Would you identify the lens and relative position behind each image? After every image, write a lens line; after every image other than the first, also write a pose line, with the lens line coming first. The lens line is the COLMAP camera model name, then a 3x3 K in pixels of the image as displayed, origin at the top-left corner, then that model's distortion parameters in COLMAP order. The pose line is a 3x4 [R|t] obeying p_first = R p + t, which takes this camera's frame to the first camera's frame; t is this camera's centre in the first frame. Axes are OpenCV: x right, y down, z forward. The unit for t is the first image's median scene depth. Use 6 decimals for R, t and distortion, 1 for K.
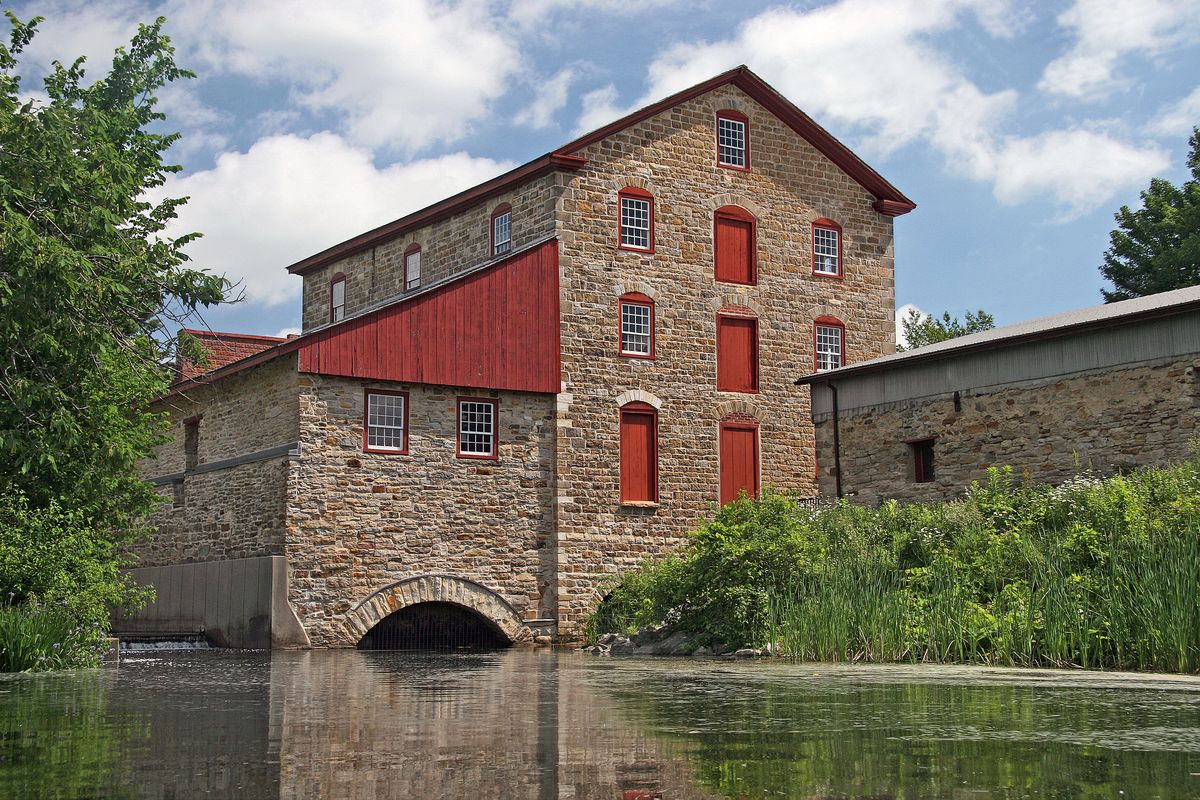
lens RADIAL K [[1639.4, 0, 600.0], [0, 1639.4, 400.0], [0, 0, 1]] dist [0.173387, 0.043675]
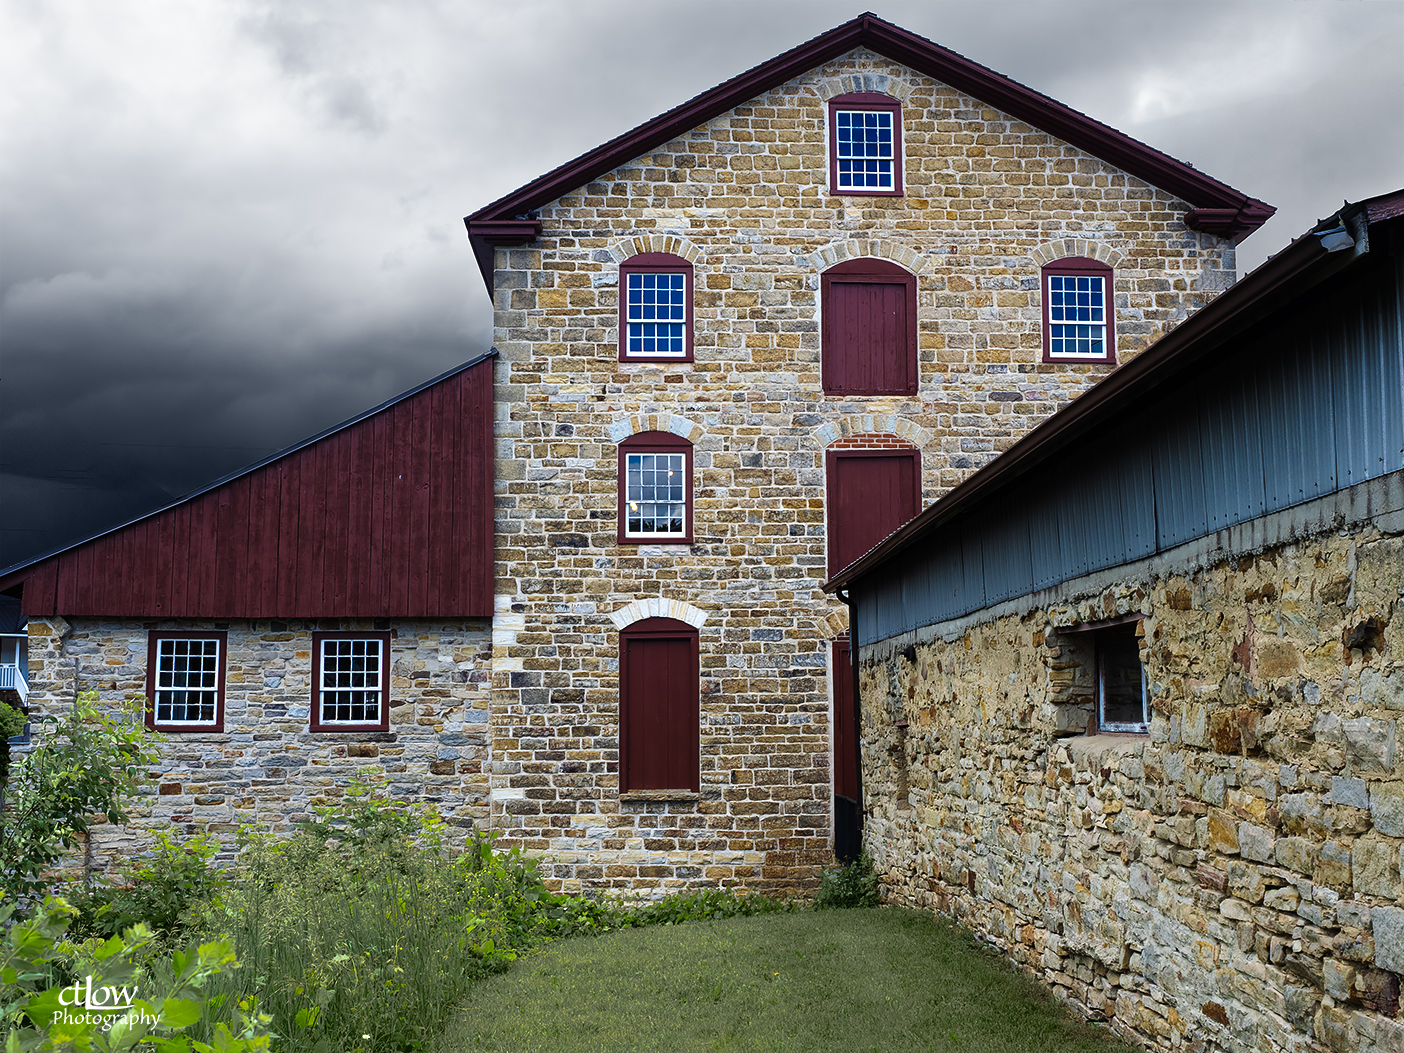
lens RADIAL K [[1699.1, 0, 702.0], [0, 1699.1, 526.5], [0, 0, 1]] dist [0.006984, 0.003551]
pose [[0.864086, -0.052591, -0.500590, 0.345029], [0.064309, 0.997911, 0.006168, -0.034685], [0.499219, -0.037522, 0.865663, 0.487442]]
